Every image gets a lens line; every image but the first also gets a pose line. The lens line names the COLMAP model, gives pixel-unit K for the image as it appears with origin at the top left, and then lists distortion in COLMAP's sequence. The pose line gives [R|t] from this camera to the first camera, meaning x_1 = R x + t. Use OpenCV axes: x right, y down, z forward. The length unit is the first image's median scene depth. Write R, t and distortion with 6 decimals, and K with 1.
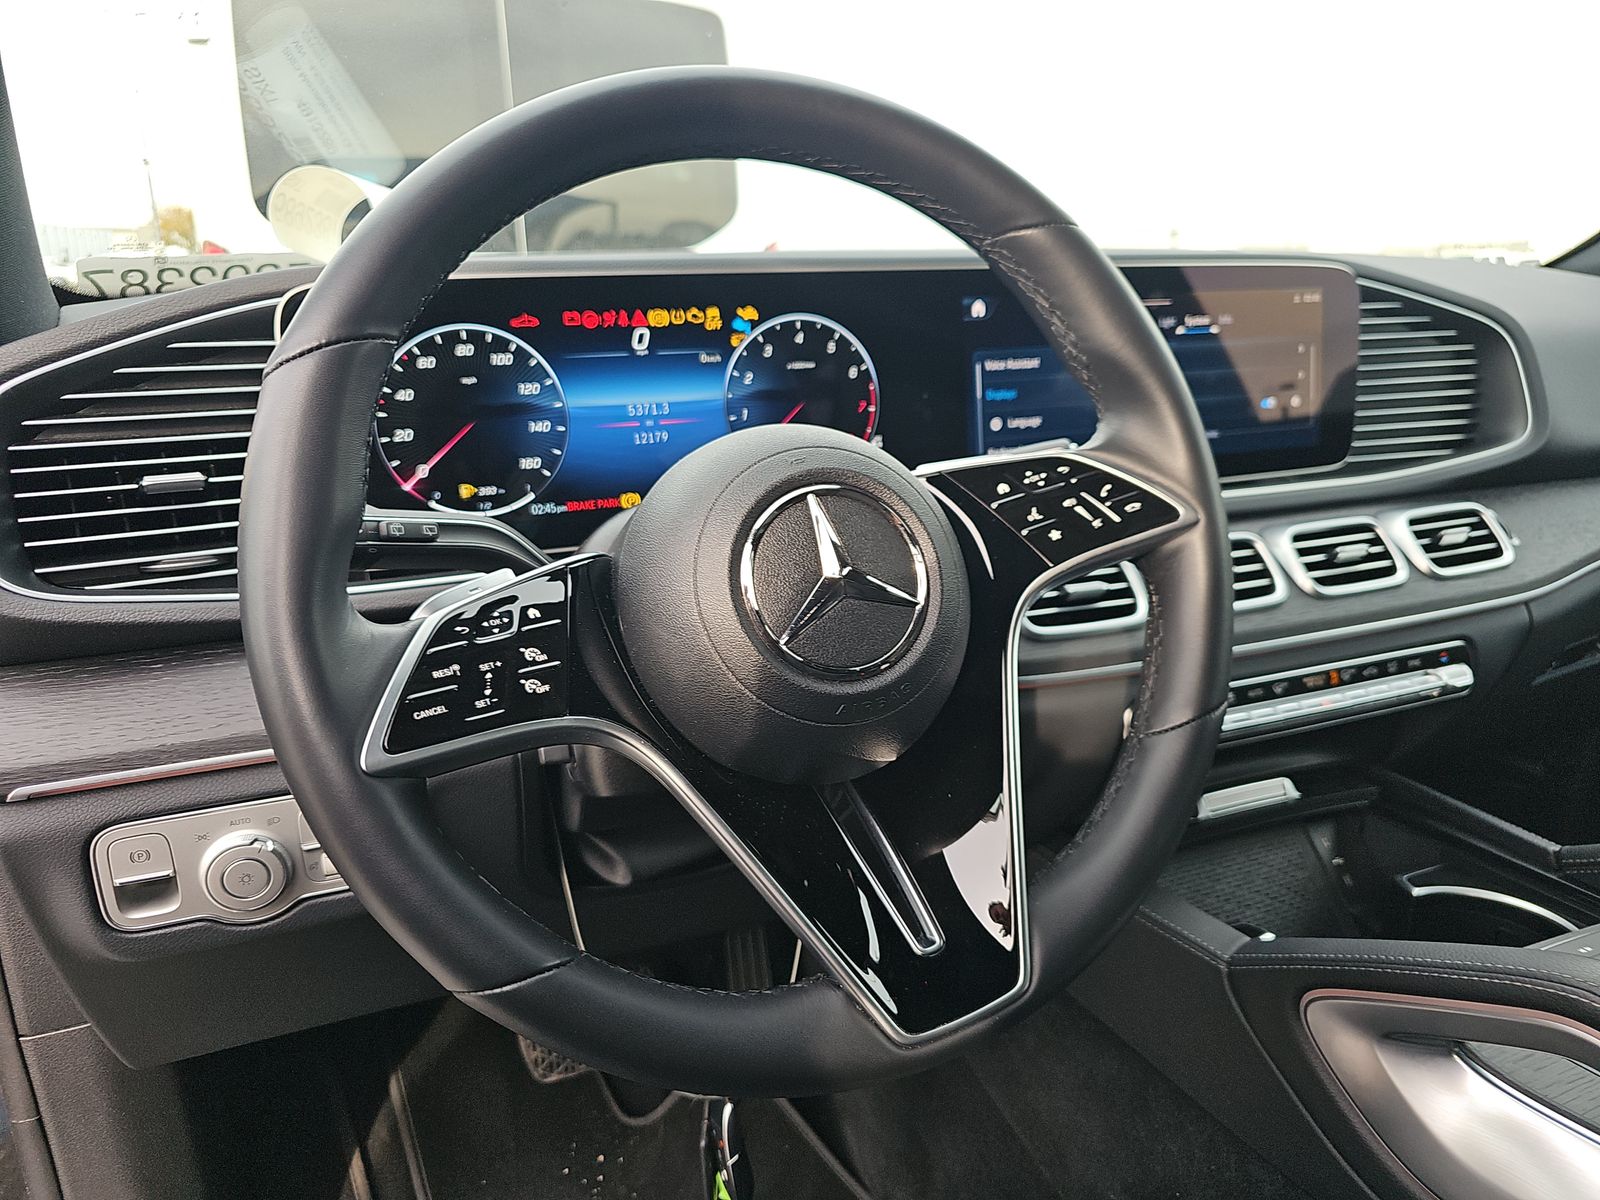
lens RADIAL K [[1071.1, 0, 772.7], [0, 1071.1, 612.9], [0, 0, 1]] dist [-0.009271, -0.000579]
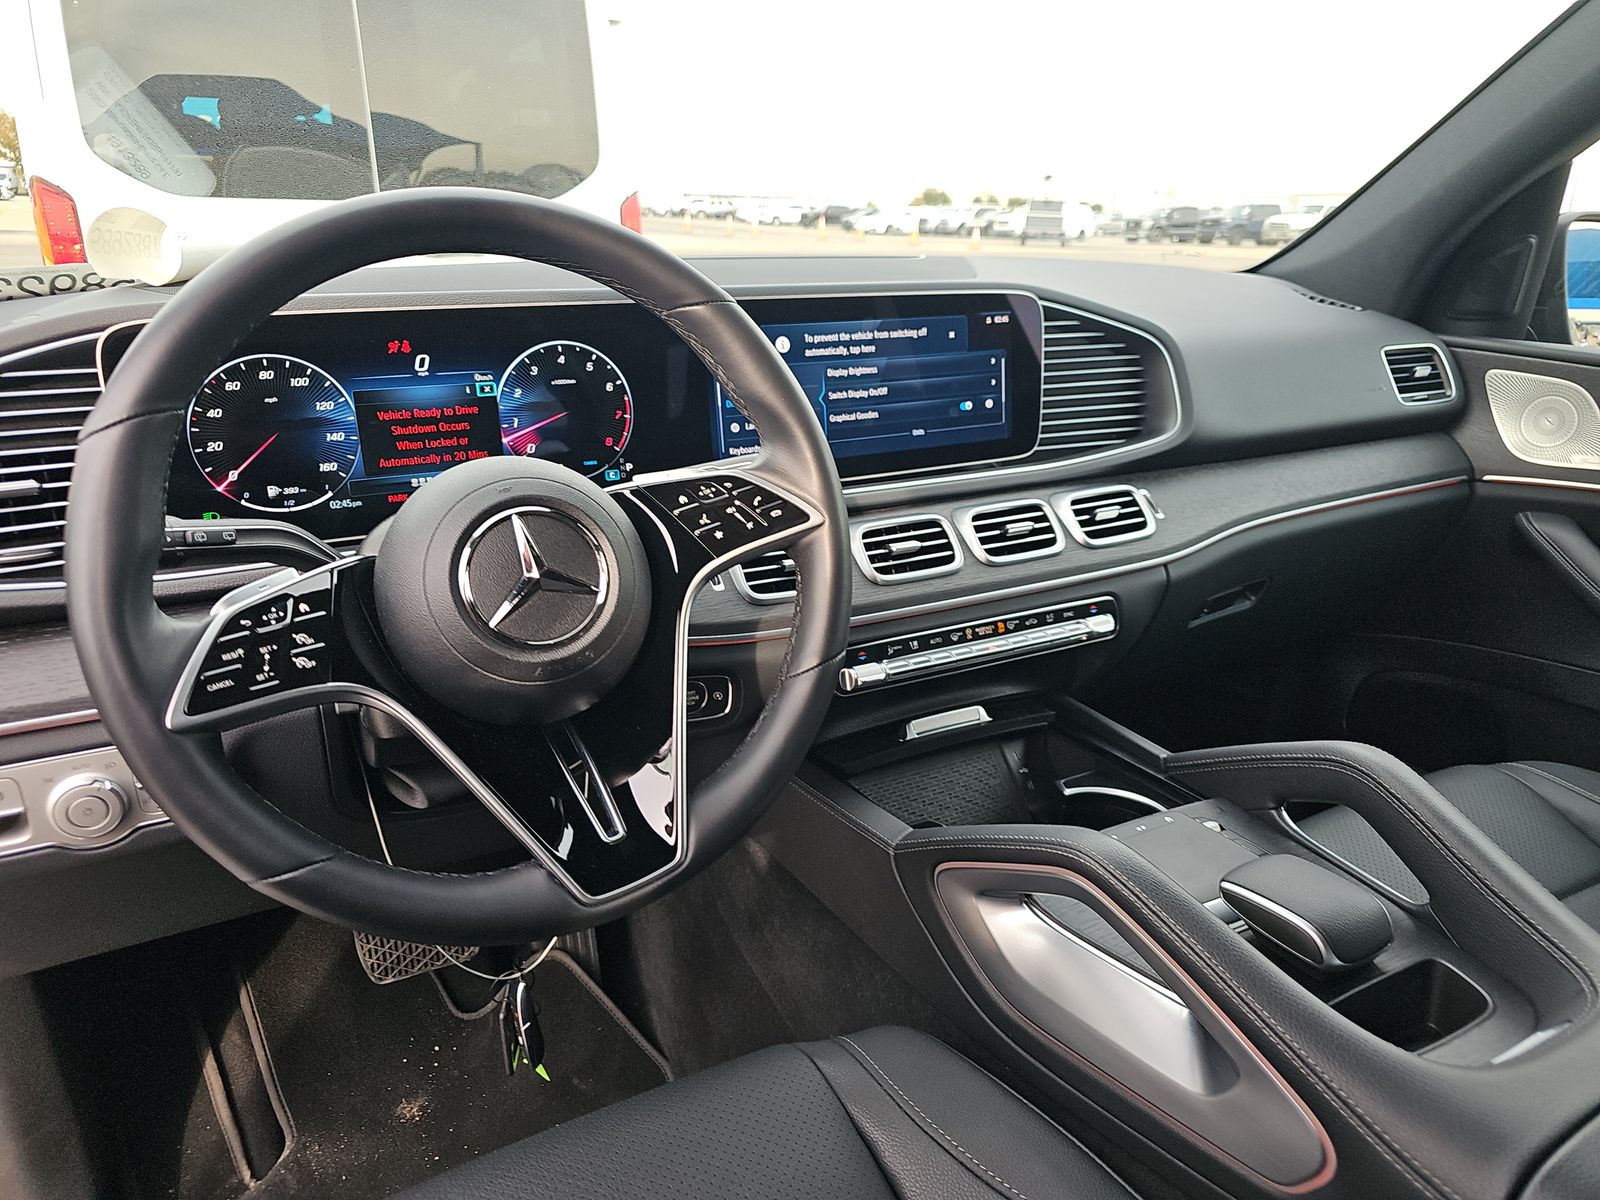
lens RADIAL K [[1071.1, 0, 808.9], [0, 1071.1, 597.1], [0, 0, 1]] dist [-0.009271, -0.000579]
pose [[0.991608, -0.014601, 0.128454, 0.159211], [0.008425, 0.998788, 0.048487, -0.047571], [-0.129006, -0.046998, 0.990529, -0.282817]]
